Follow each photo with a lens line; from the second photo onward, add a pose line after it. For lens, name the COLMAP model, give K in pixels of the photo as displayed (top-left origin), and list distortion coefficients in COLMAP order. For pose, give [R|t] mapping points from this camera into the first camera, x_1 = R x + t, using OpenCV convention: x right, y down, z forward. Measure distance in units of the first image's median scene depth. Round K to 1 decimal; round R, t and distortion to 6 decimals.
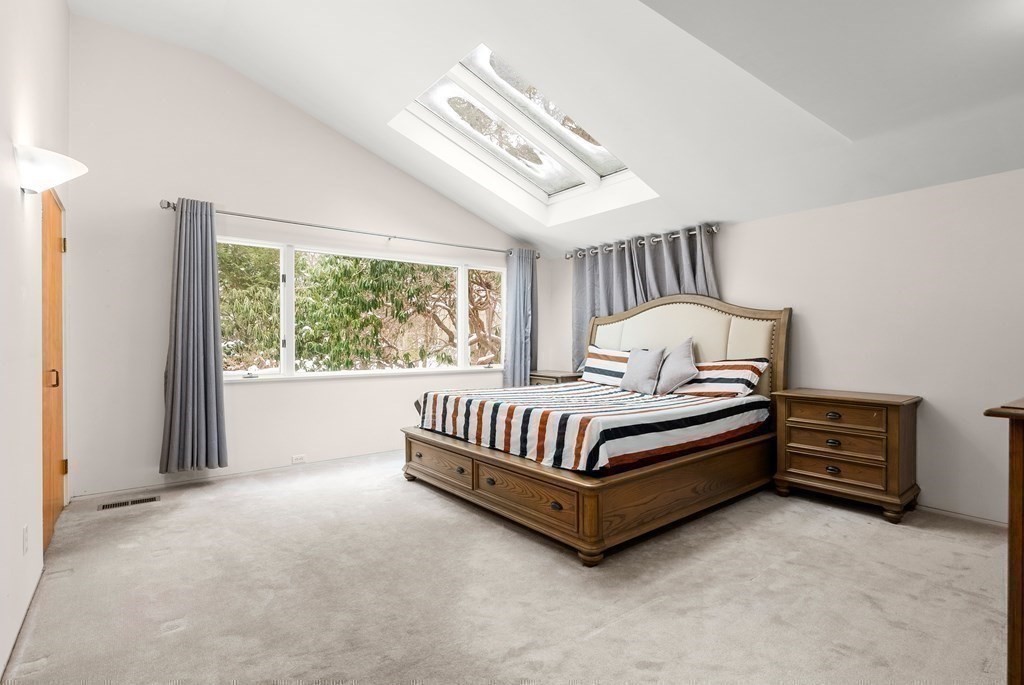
lens RADIAL K [[482.3, 0, 515.3], [0, 482.3, 346.4], [0, 0, 1]] dist [-0.002264, -0.000474]
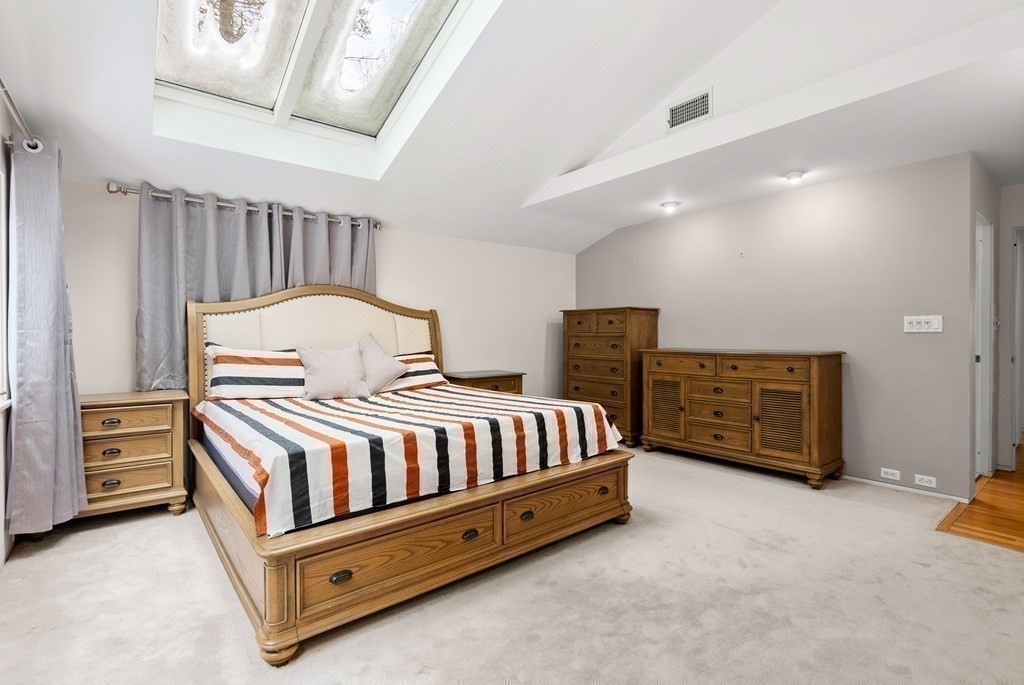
lens RADIAL K [[482.3, 0, 515.4], [0, 482.3, 333.3], [0, 0, 1]] dist [-0.002264, -0.000474]
pose [[-0.015278, 0.004578, 0.999873, -0.684960], [0.011618, 0.999923, -0.004400, -0.014427], [-0.999816, 0.011549, -0.015330, 0.827689]]
